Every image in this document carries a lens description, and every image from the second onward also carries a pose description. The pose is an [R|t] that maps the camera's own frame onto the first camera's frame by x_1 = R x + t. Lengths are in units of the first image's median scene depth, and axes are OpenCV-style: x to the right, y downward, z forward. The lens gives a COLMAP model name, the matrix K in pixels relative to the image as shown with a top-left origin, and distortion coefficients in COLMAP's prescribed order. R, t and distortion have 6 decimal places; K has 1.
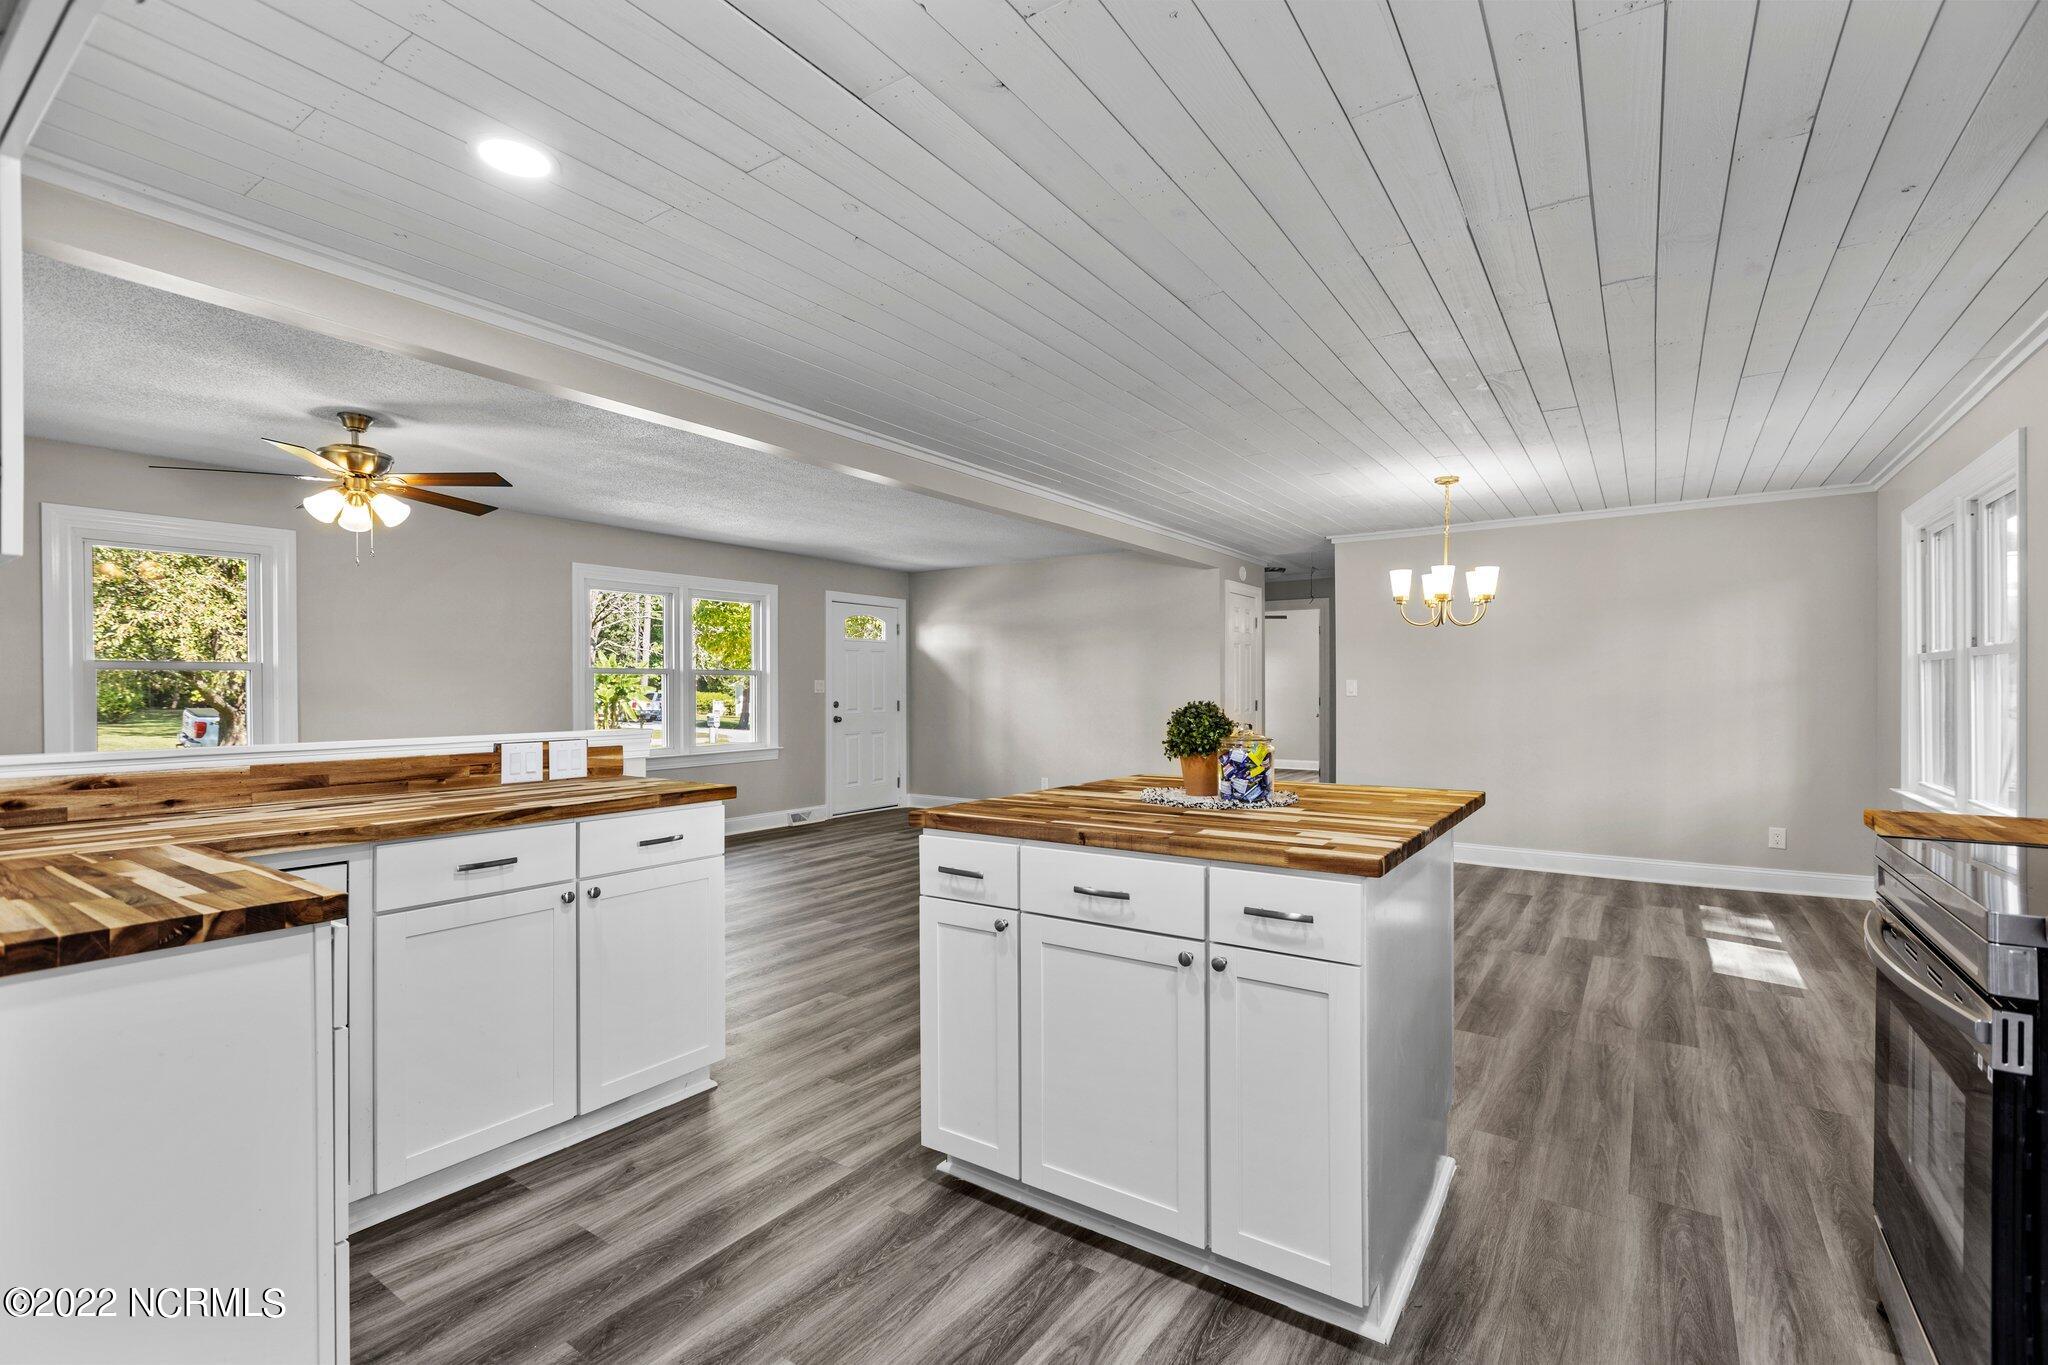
lens RADIAL K [[922.7, 0, 1019.9], [0, 922.7, 689.1], [0, 0, 1]] dist [0.003878, -0.001163]
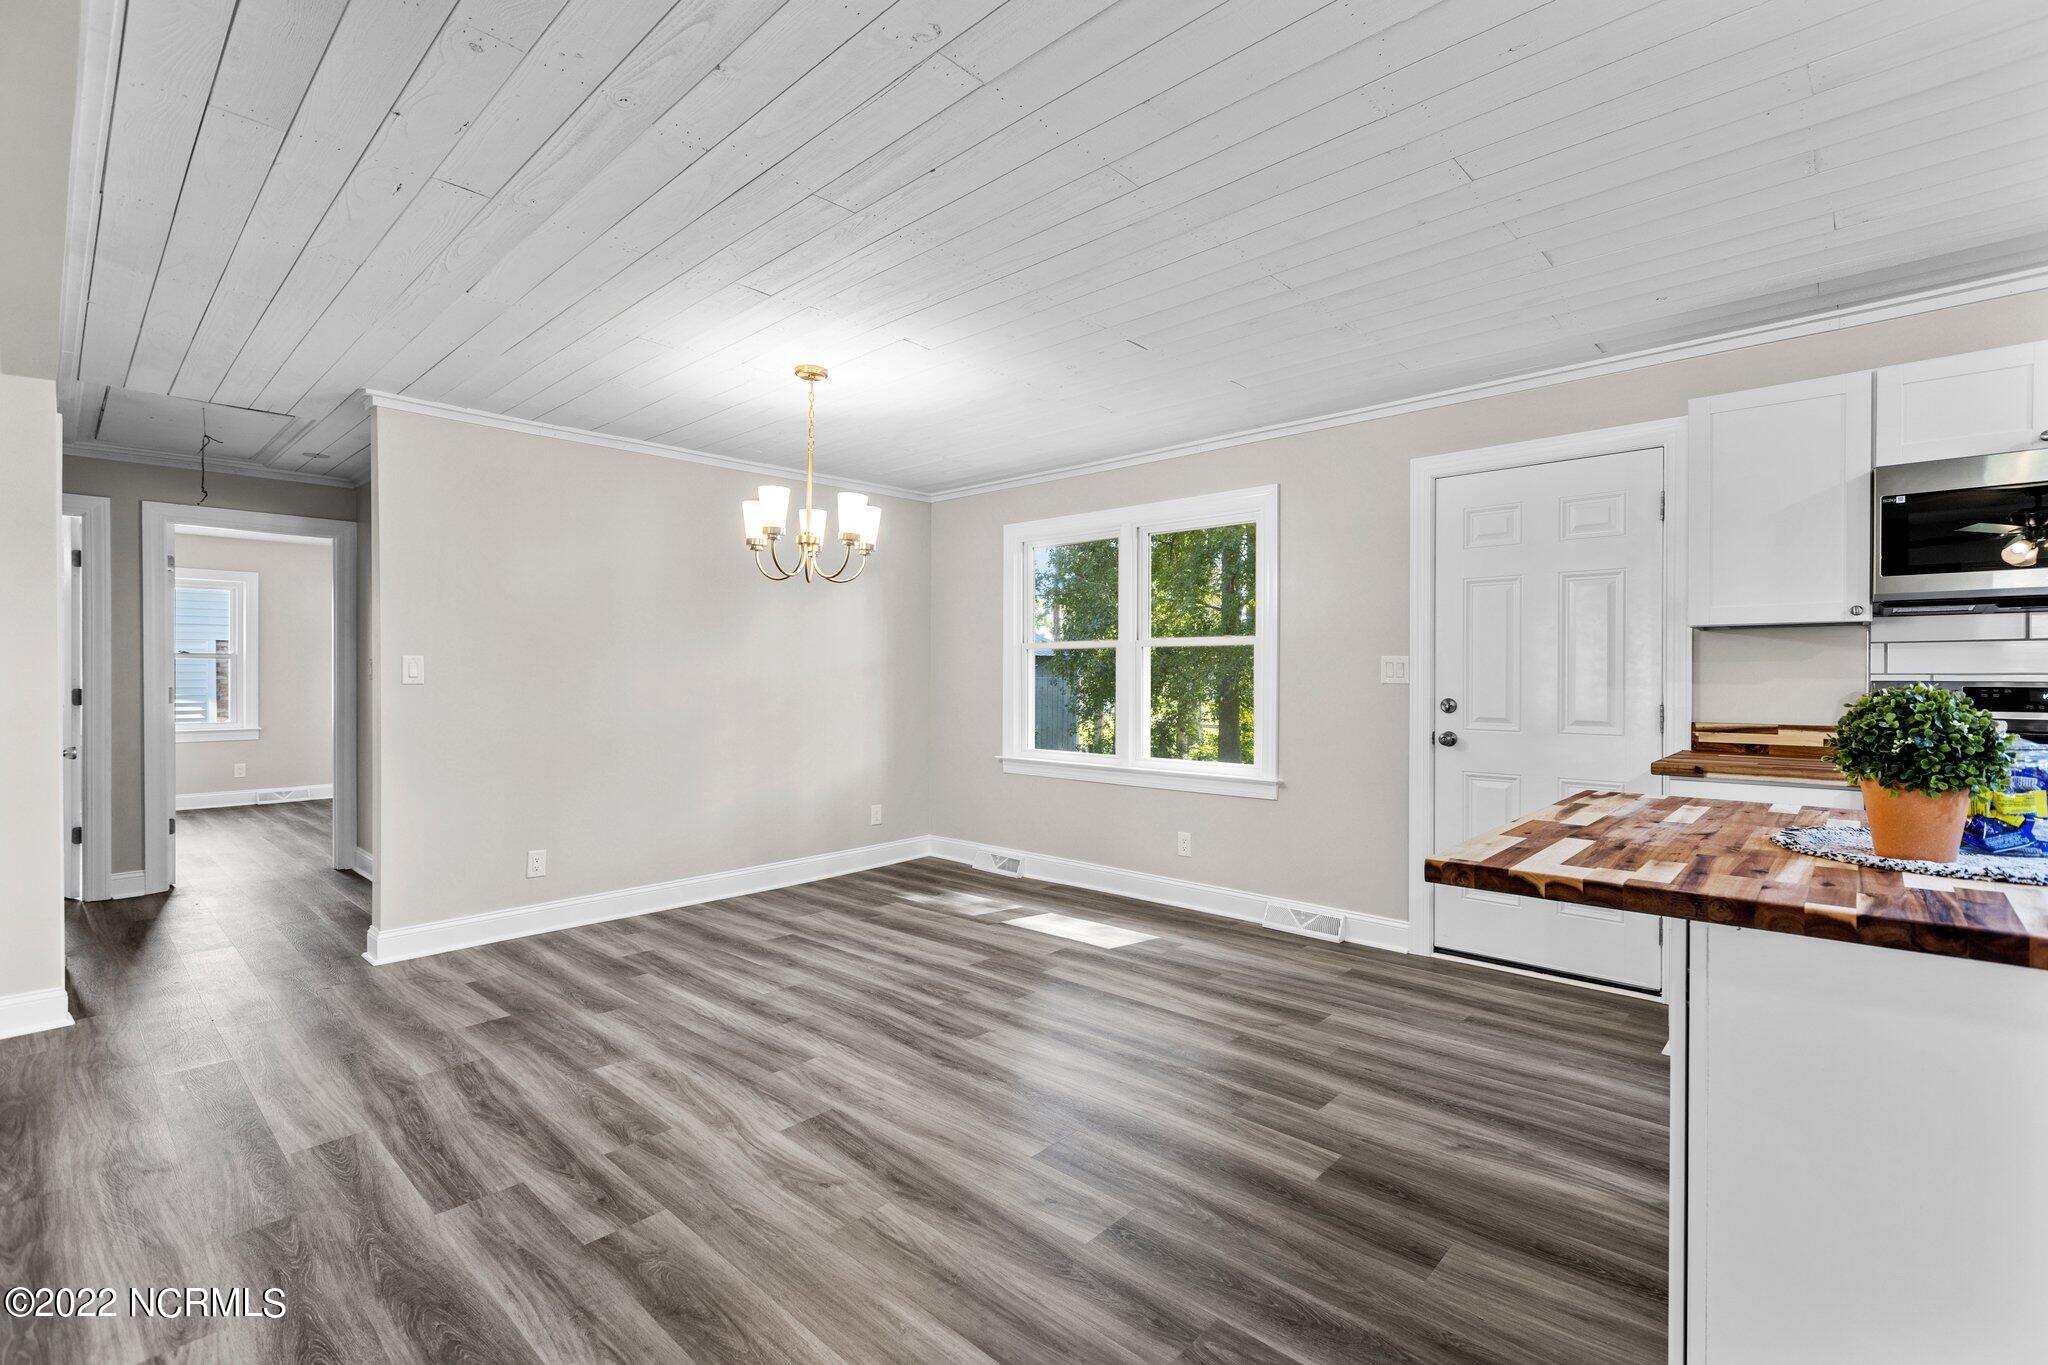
lens RADIAL K [[922.7, 0, 1032.7], [0, 922.7, 679.4], [0, 0, 1]] dist [0.003878, -0.001163]
pose [[0.137471, -0.001503, 0.990505, -0.348034], [0.000934, 0.999999, 0.001388, 0.009741], [-0.990505, 0.000734, 0.137472, 1.220151]]
